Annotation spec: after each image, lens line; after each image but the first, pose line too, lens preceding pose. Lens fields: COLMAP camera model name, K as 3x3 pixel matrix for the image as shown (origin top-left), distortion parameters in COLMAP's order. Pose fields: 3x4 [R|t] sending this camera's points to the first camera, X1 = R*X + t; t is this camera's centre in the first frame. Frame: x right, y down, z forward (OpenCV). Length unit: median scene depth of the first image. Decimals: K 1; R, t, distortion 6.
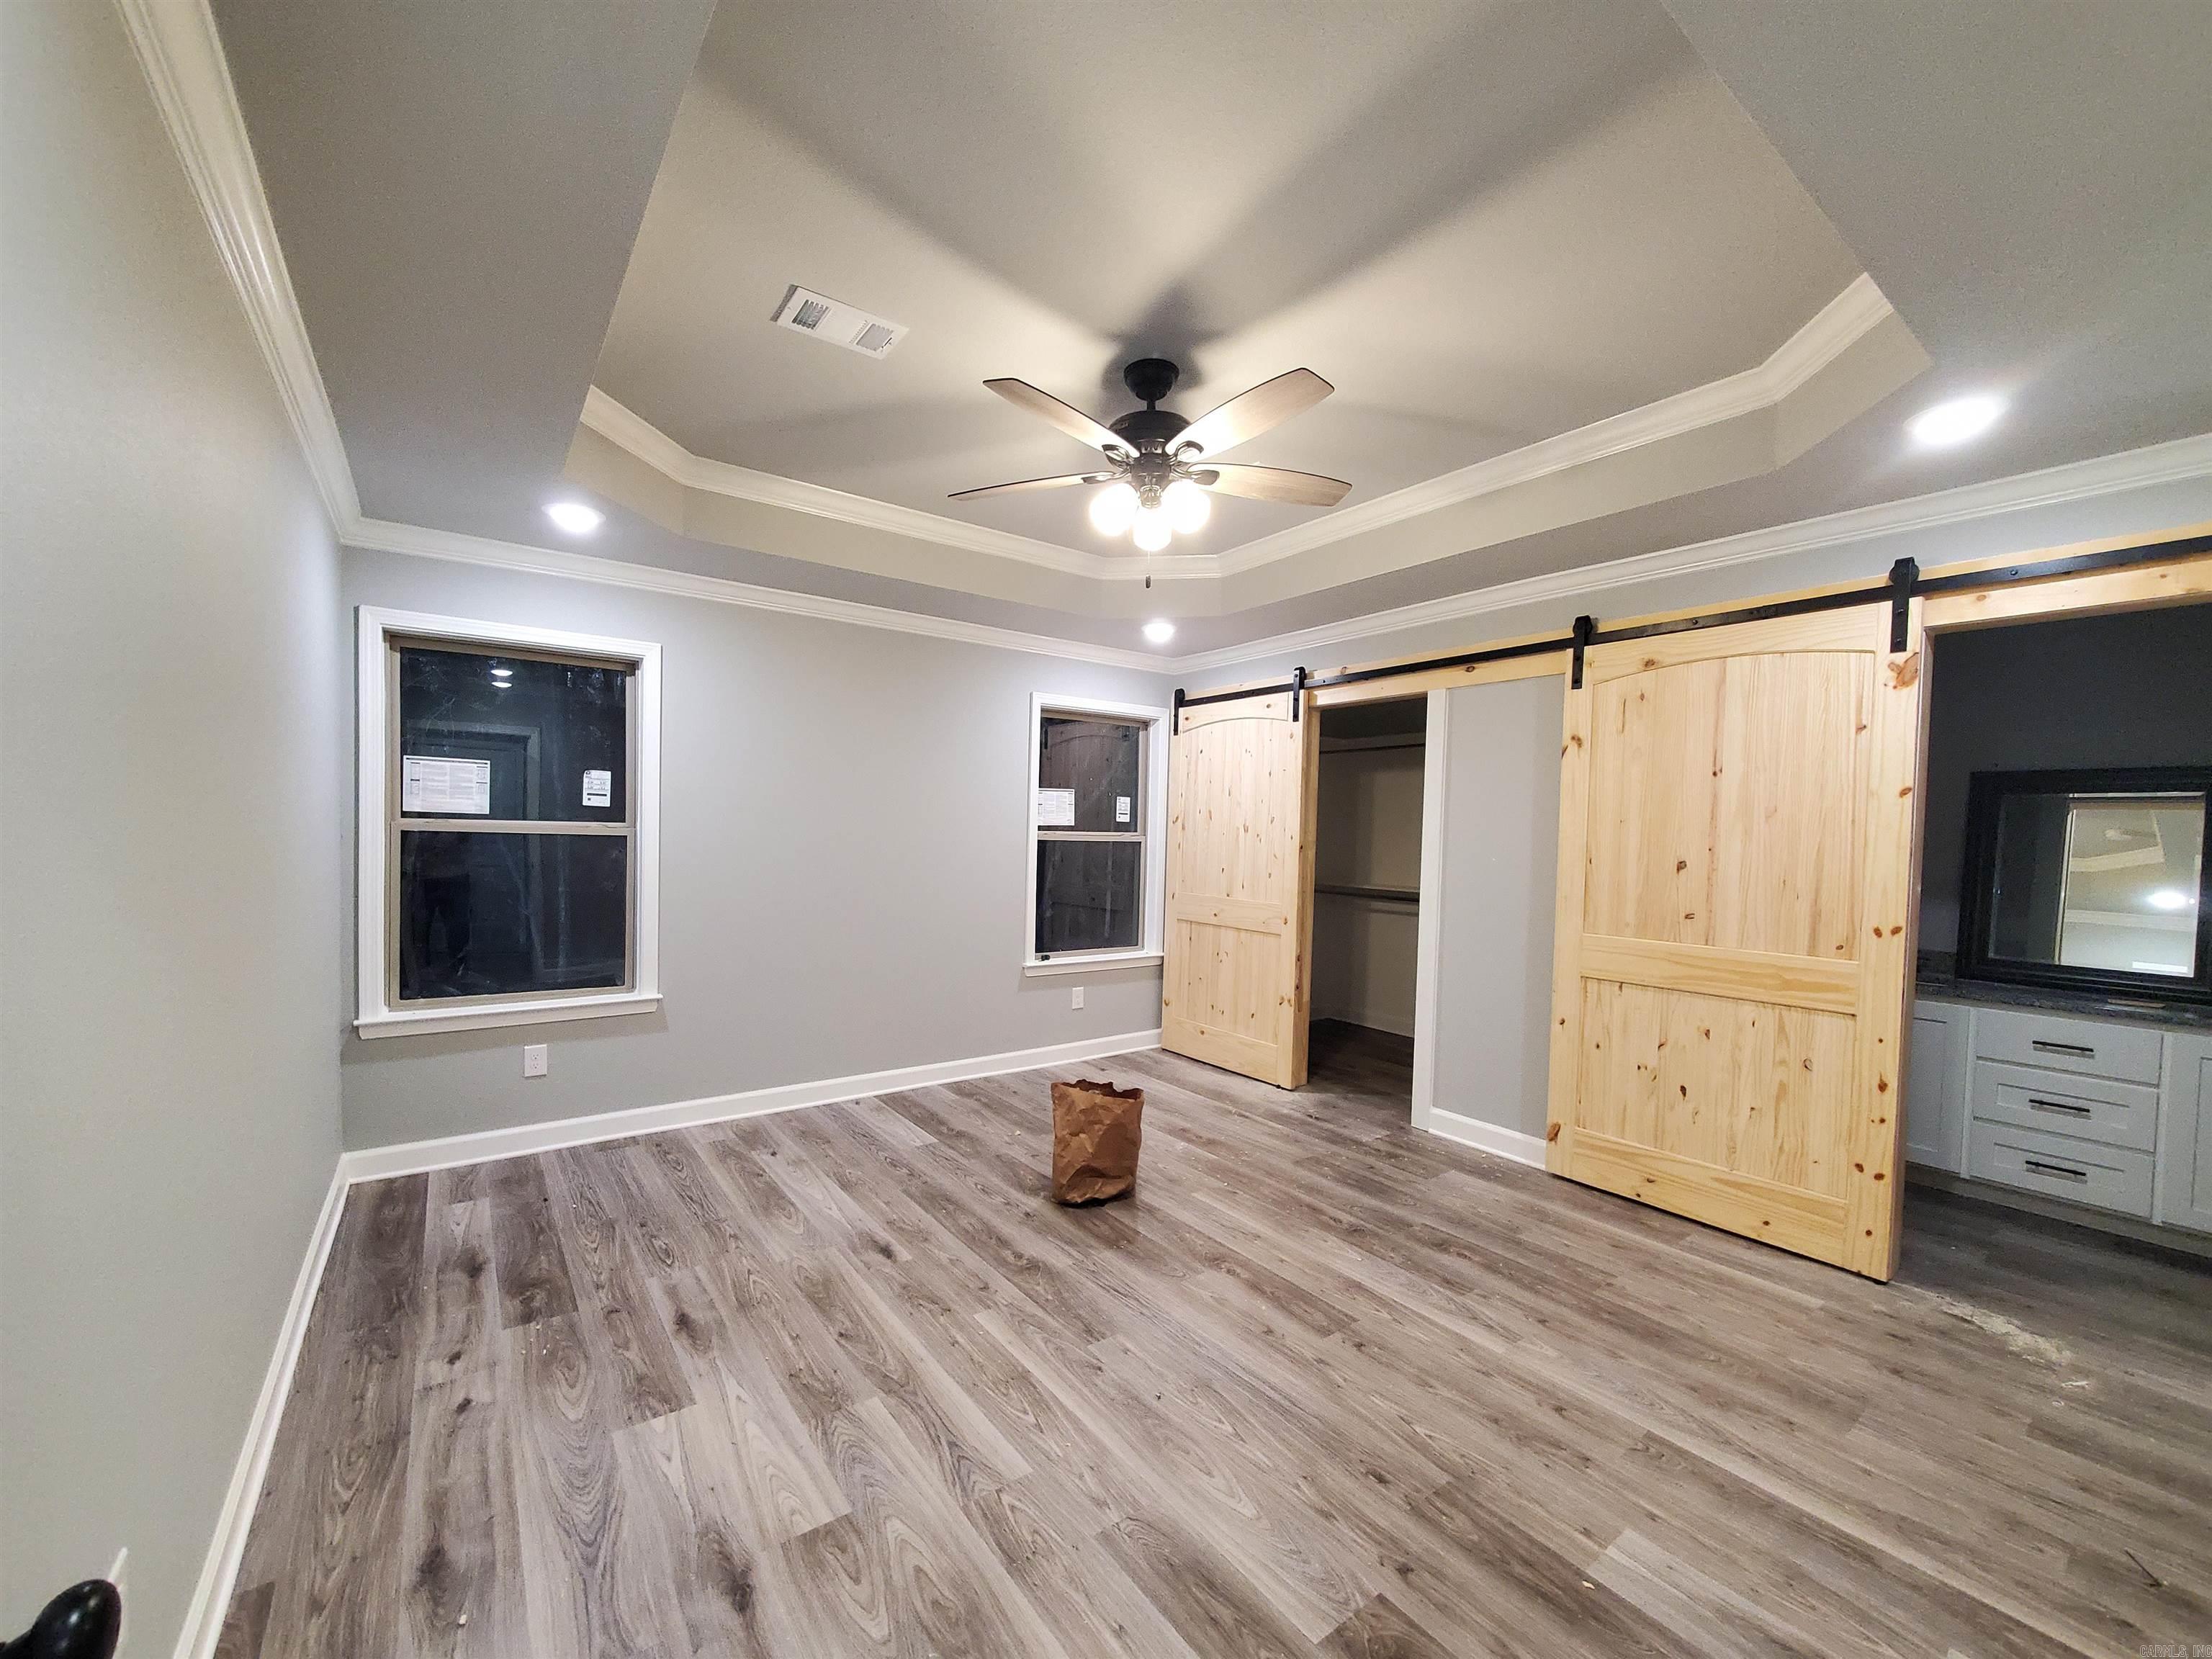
lens RADIAL K [[881.0, 0, 1092.3], [0, 881.0, 860.8], [0, 0, 1]] dist [0.001262, -0.001765]
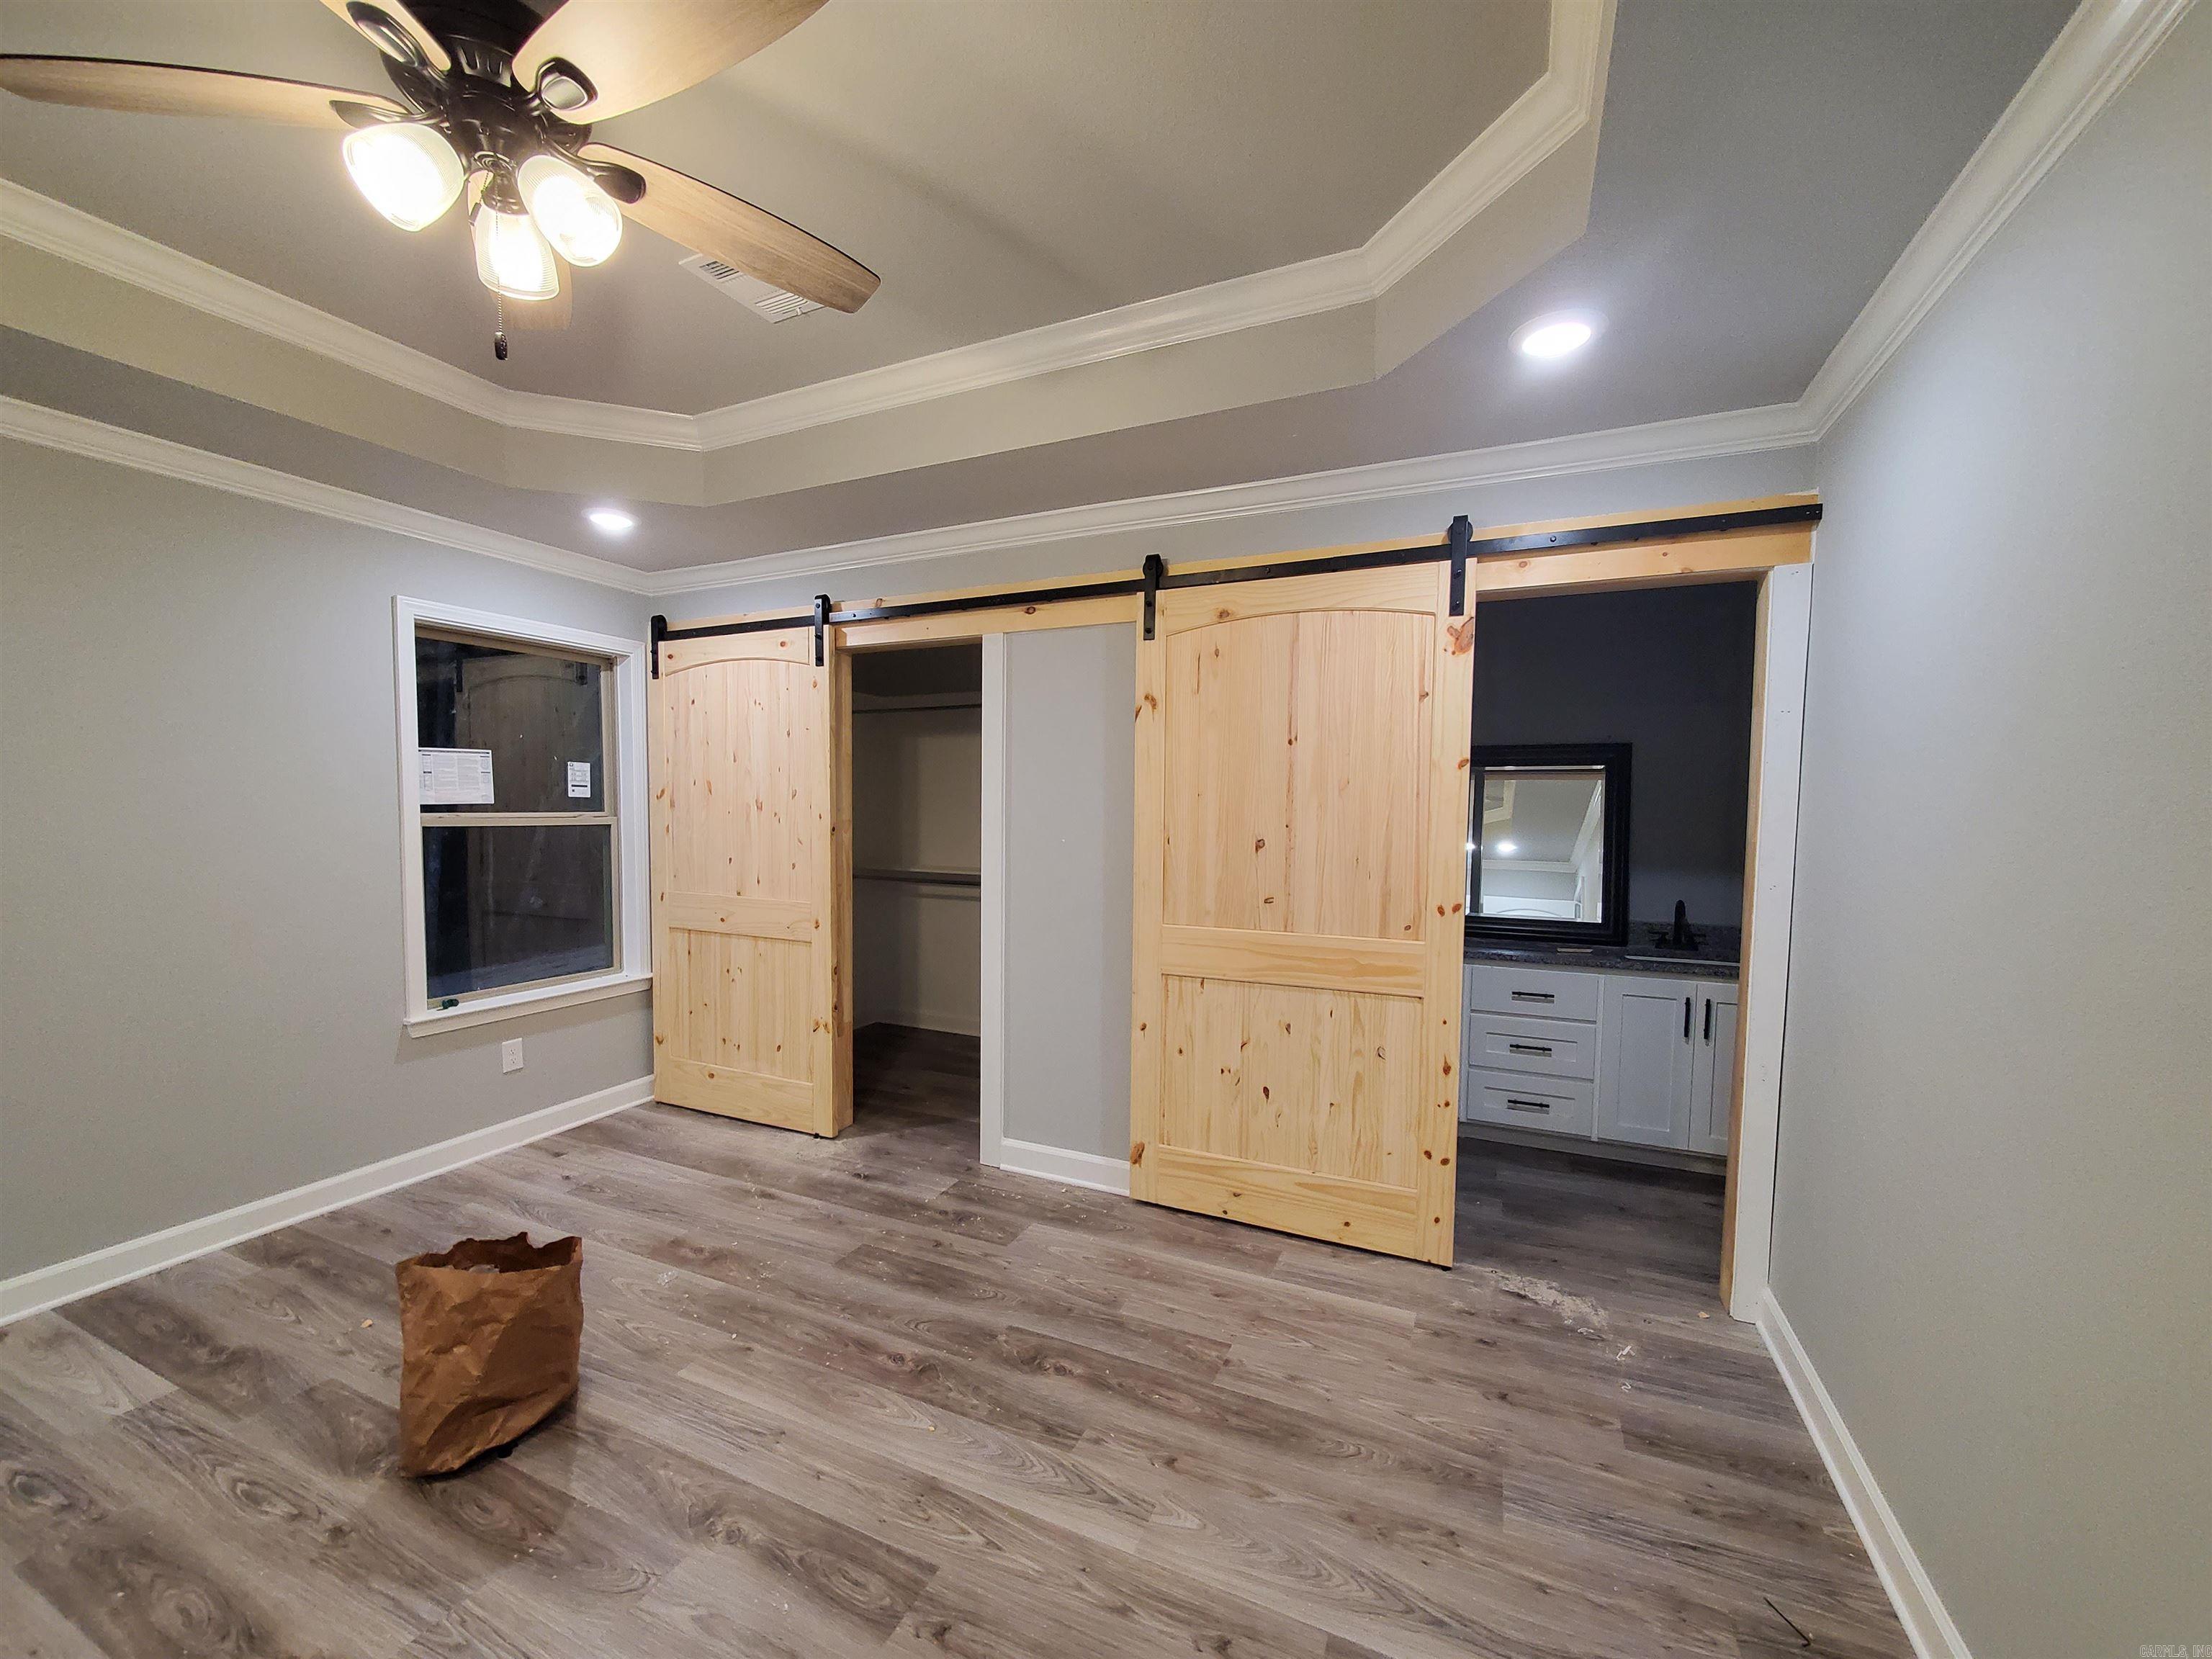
lens RADIAL K [[881.0, 0, 1092.3], [0, 881.0, 860.8], [0, 0, 1]] dist [0.001262, -0.001765]
pose [[0.874090, -0.044572, 0.483714, 0.084253], [0.027316, 0.998716, 0.042665, -0.020406], [-0.484995, -0.024080, 0.874185, 0.295068]]
